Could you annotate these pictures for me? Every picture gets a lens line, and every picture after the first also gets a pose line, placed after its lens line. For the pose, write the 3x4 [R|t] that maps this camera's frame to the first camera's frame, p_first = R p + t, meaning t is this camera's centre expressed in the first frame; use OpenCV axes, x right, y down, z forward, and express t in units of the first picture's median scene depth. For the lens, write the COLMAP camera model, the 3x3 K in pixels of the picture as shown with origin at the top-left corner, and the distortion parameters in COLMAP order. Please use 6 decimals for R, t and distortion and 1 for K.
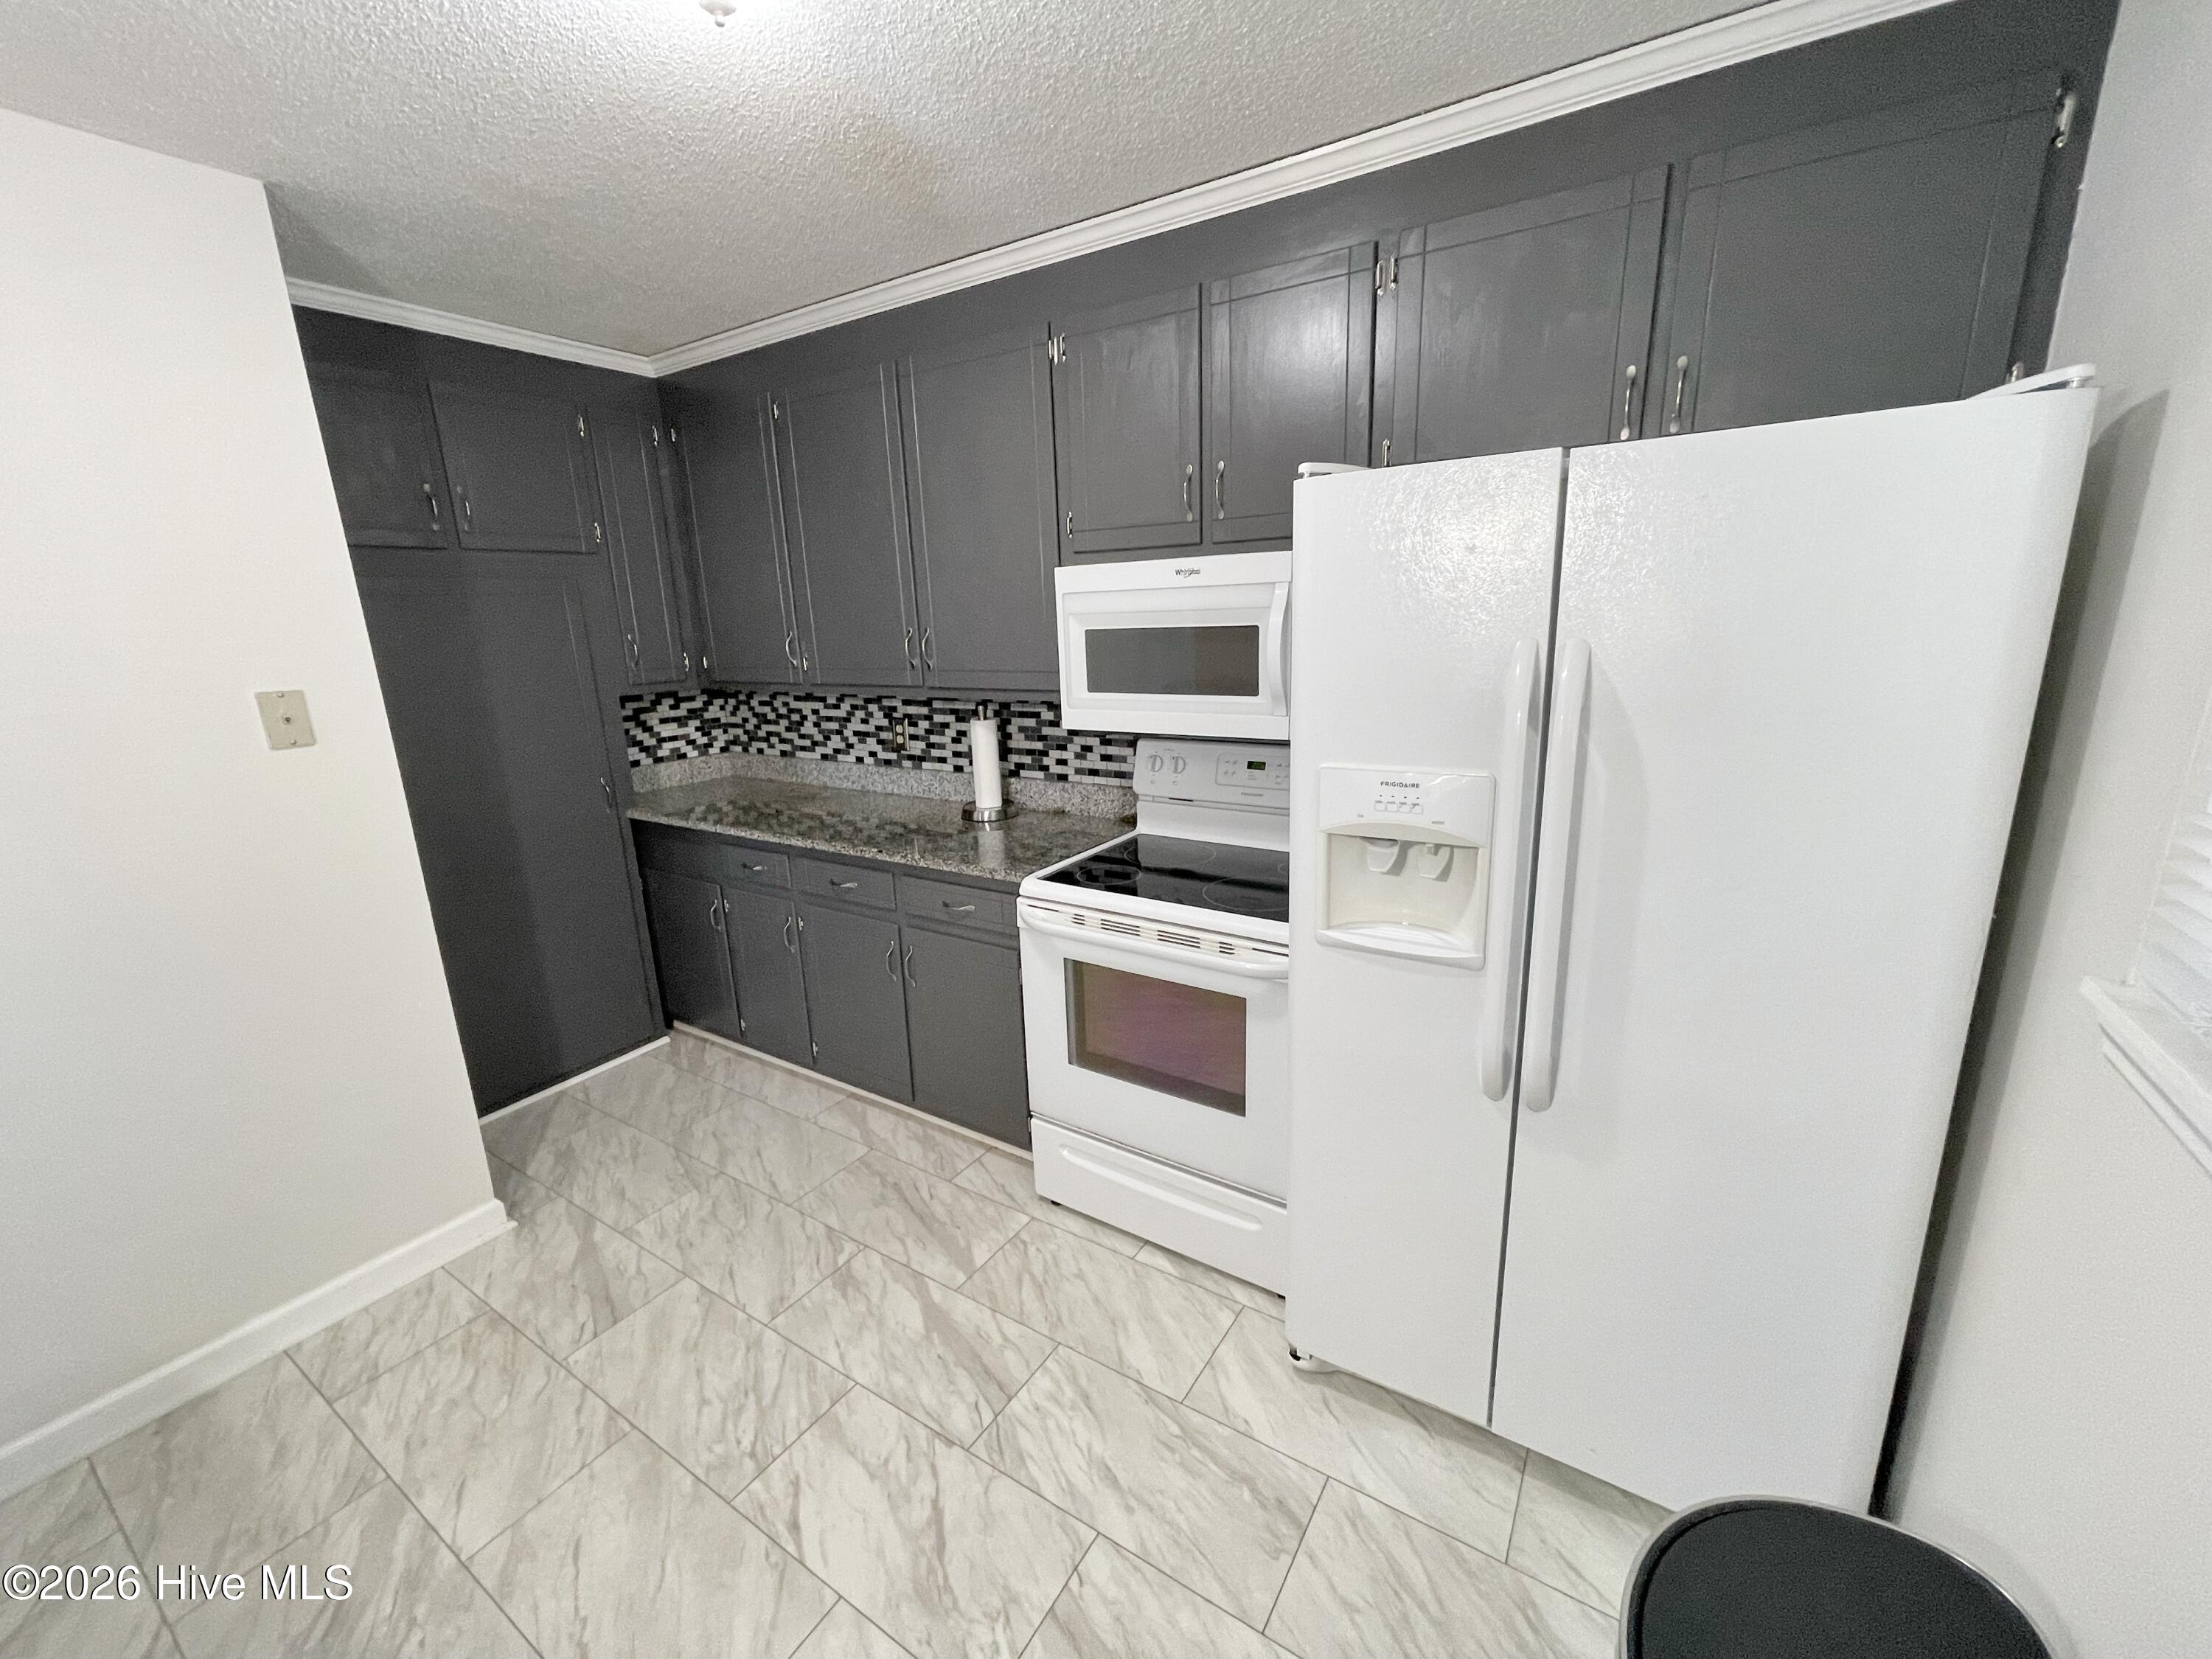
lens RADIAL K [[888.4, 0, 1109.3], [0, 888.4, 830.3], [0, 0, 1]] dist [-0.003106, 0.000108]
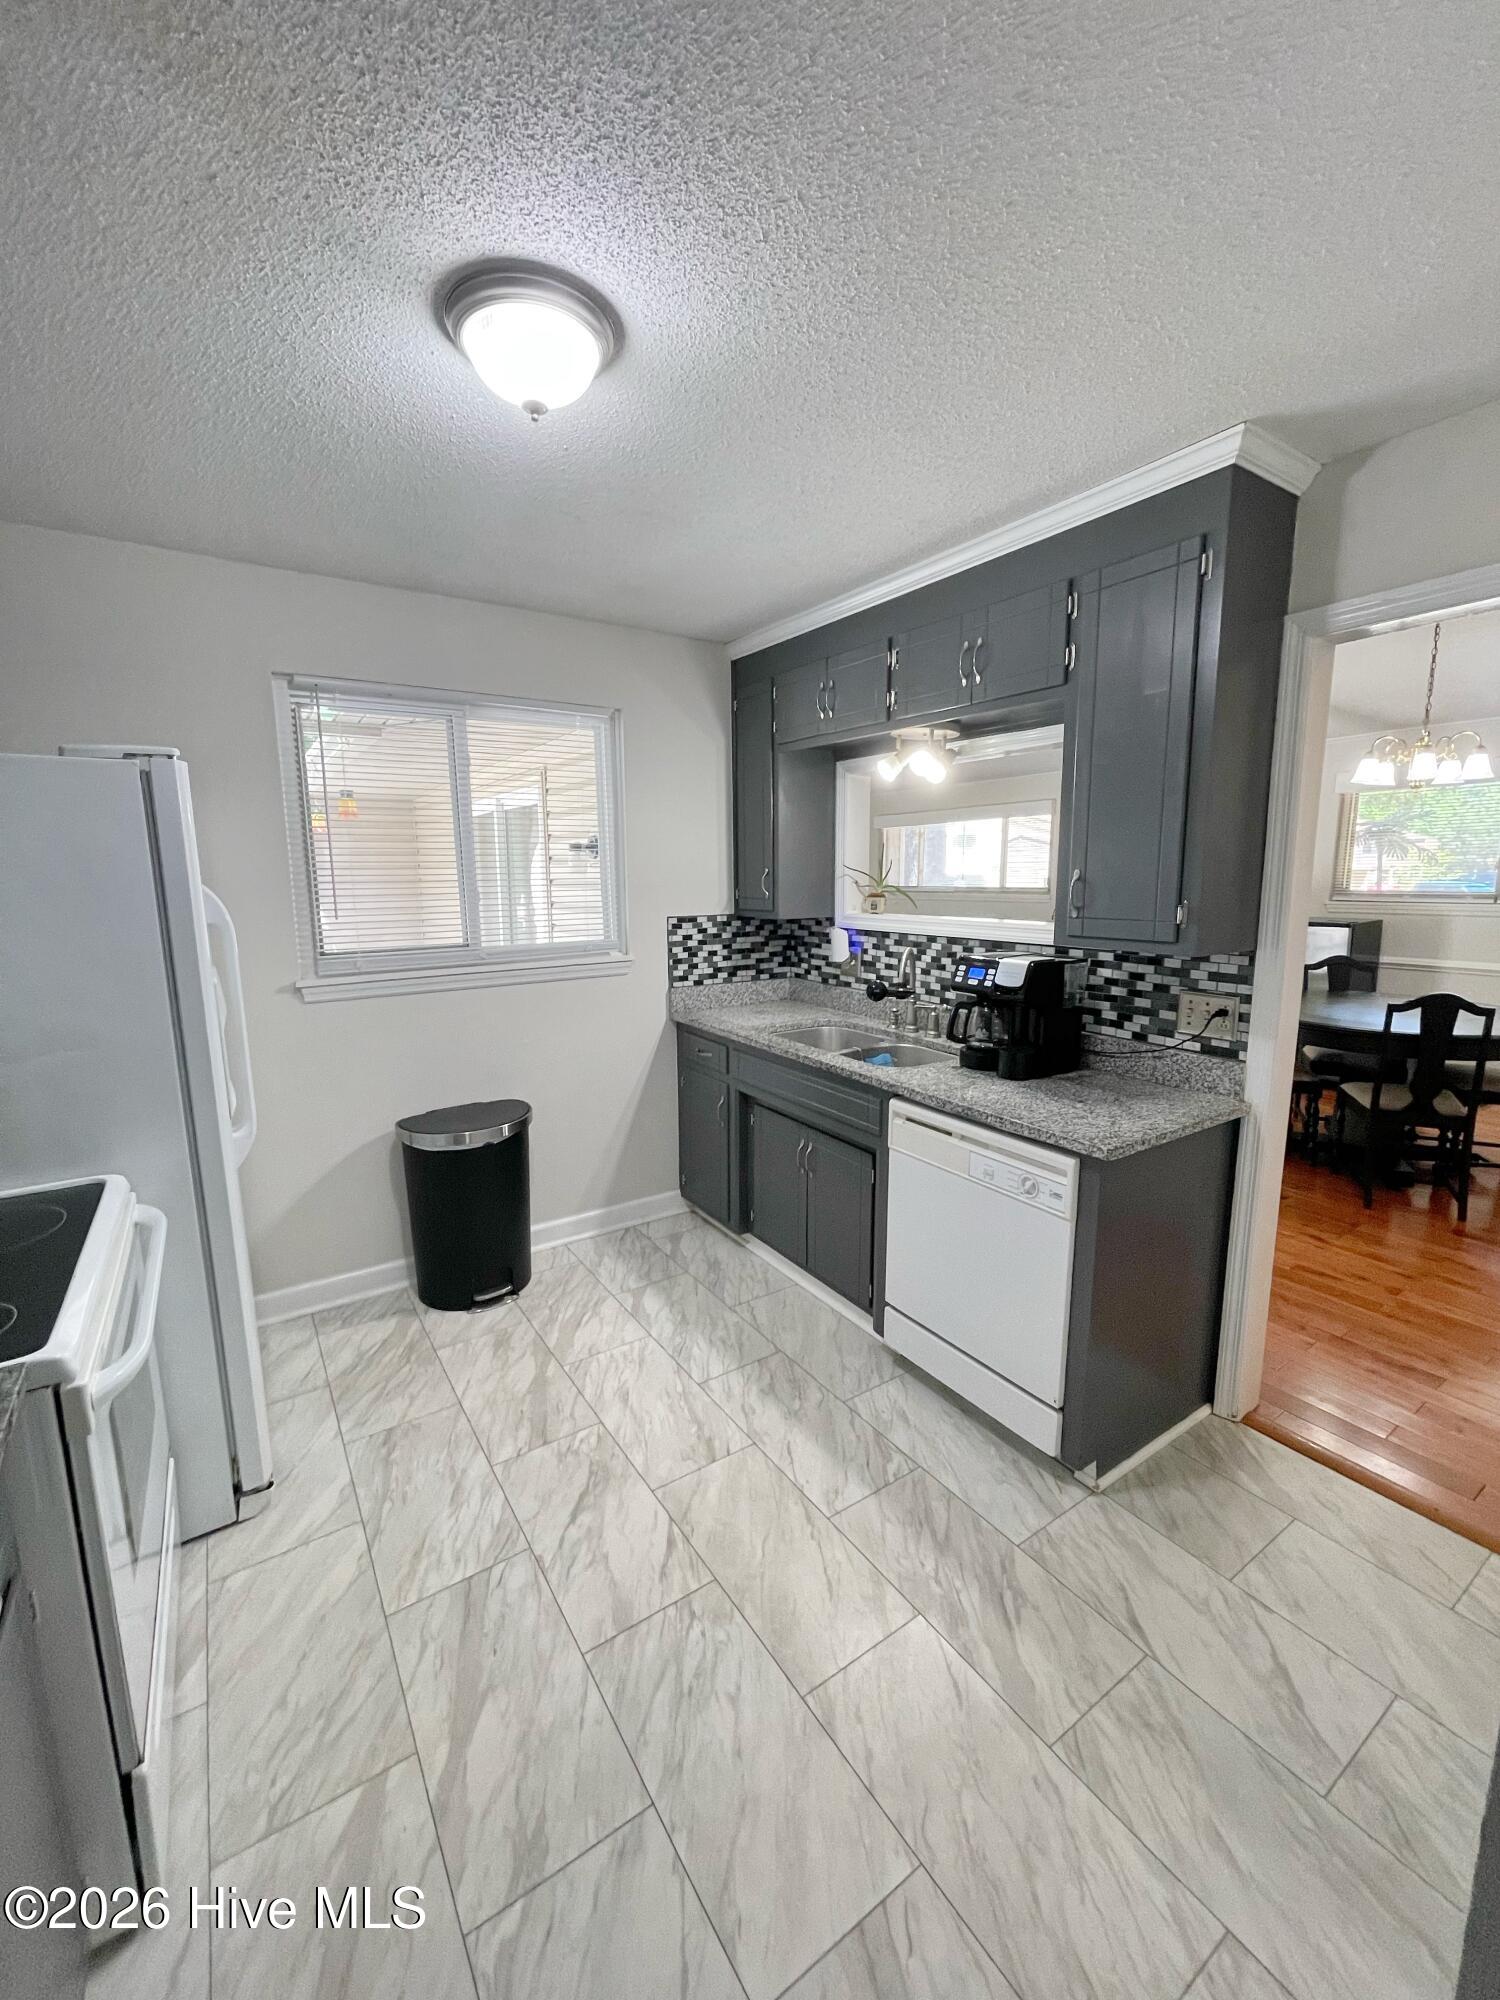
lens RADIAL K [[803.3, 0, 747.3], [0, 803.3, 998.5], [0, 0, 1]] dist [-0.003106, 0.000108]
pose [[-0.915117, -0.025192, 0.402401, -0.838595], [0.129084, 0.927207, 0.351603, -0.316878], [-0.381966, 0.373702, -0.845251, 1.524909]]
